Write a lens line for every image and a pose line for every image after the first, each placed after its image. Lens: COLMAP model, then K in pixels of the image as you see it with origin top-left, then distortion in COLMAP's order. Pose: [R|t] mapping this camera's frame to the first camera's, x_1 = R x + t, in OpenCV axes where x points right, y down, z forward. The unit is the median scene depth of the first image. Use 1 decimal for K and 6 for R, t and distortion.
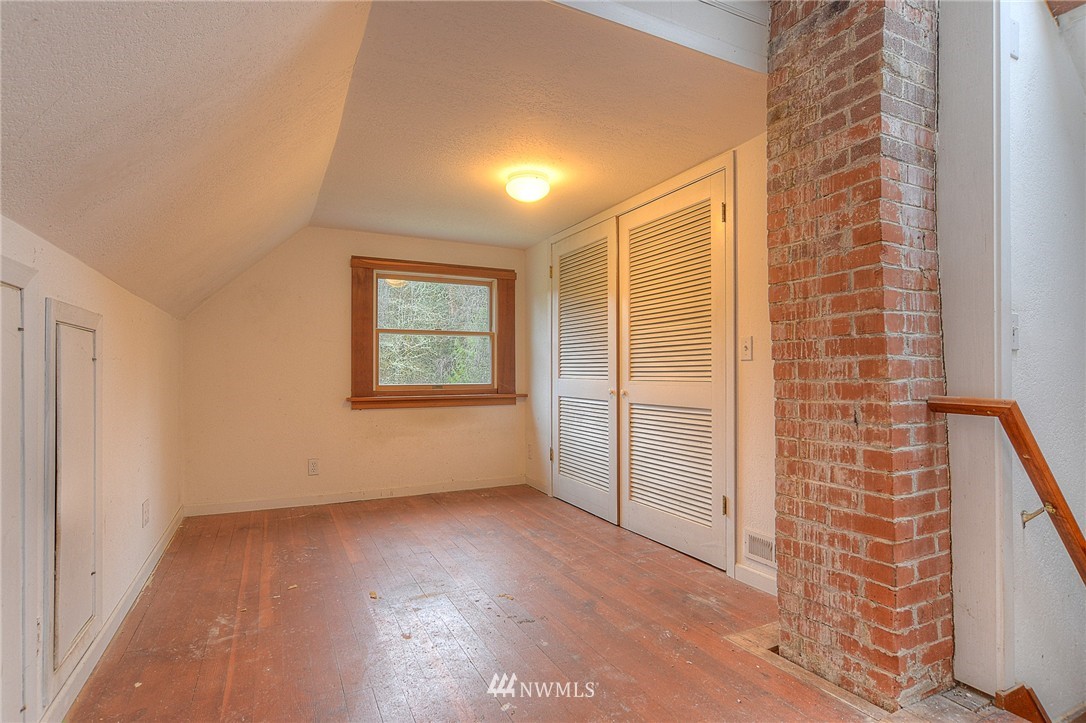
lens RADIAL K [[548.6, 0, 540.7], [0, 548.6, 366.1], [0, 0, 1]] dist [-0.017712, 0.015524]
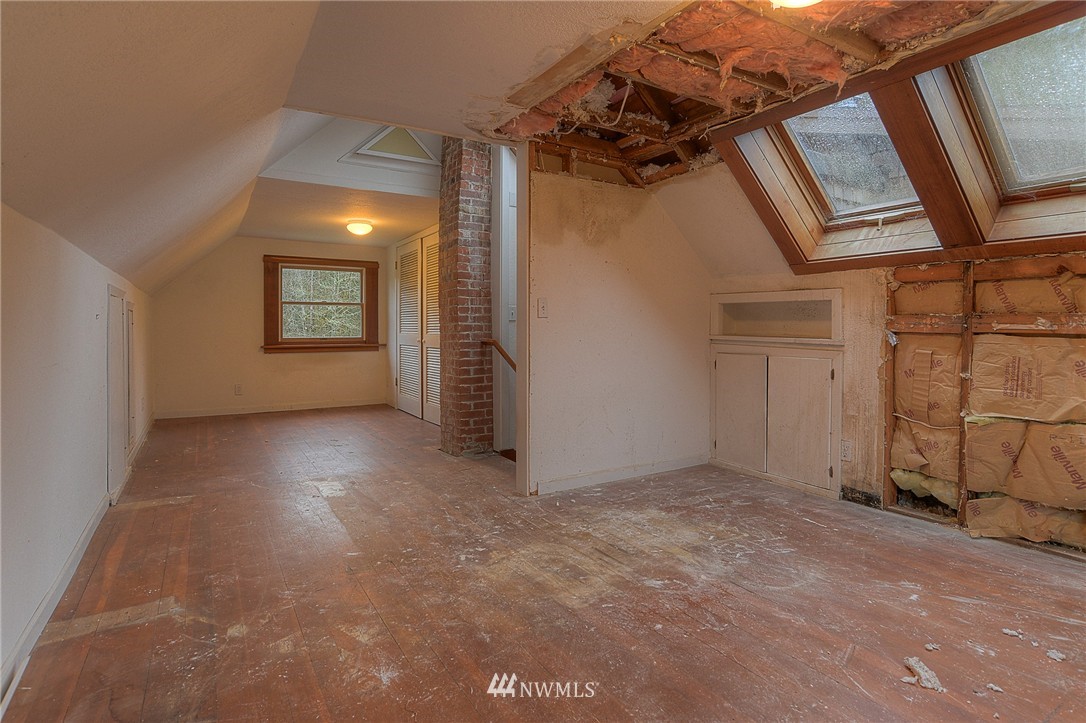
lens RADIAL K [[548.6, 0, 538.3], [0, 548.6, 330.5], [0, 0, 1]] dist [-0.017712, 0.015524]
pose [[0.995985, -0.000989, 0.089511, 0.501393], [-0.000136, 0.999921, 0.012559, -0.010368], [-0.089517, -0.012521, 0.995907, -1.060261]]
